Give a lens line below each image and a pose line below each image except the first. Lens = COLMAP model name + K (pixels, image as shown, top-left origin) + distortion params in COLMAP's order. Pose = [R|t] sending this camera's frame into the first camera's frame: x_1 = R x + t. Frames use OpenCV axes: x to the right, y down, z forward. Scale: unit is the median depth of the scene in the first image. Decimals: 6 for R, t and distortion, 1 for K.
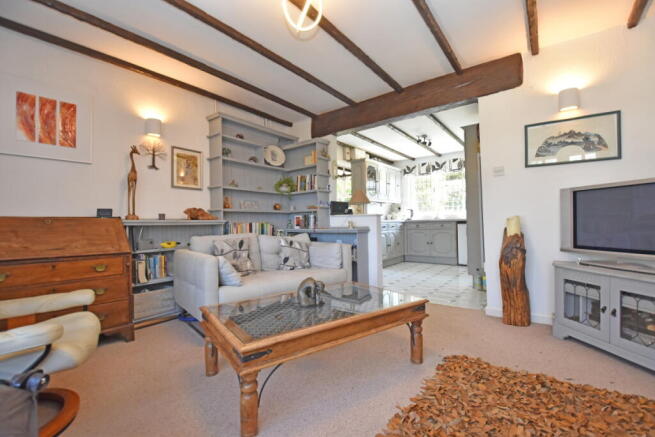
lens RADIAL K [[288.4, 0, 320.6], [0, 288.4, 220.4], [0, 0, 1]] dist [-0.001250, -0.001014]
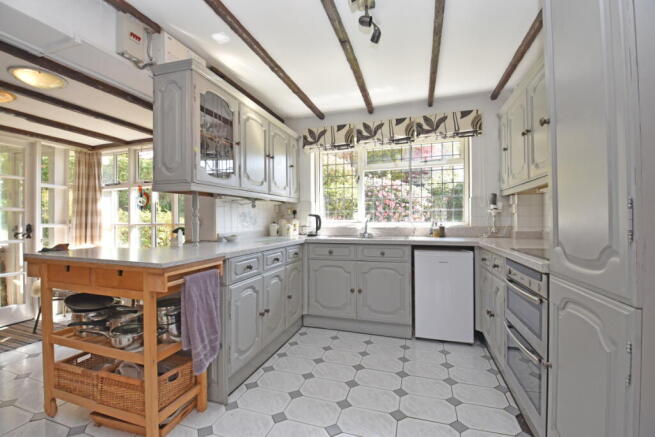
lens RADIAL K [[288.4, 0, 322.3], [0, 288.4, 219.4], [0, 0, 1]] dist [-0.001250, -0.001014]
pose [[0.938741, 0.011579, 0.344428, 0.156967], [-0.009263, 0.999922, -0.008369, -0.028252], [-0.344498, 0.004666, 0.938776, 0.547034]]
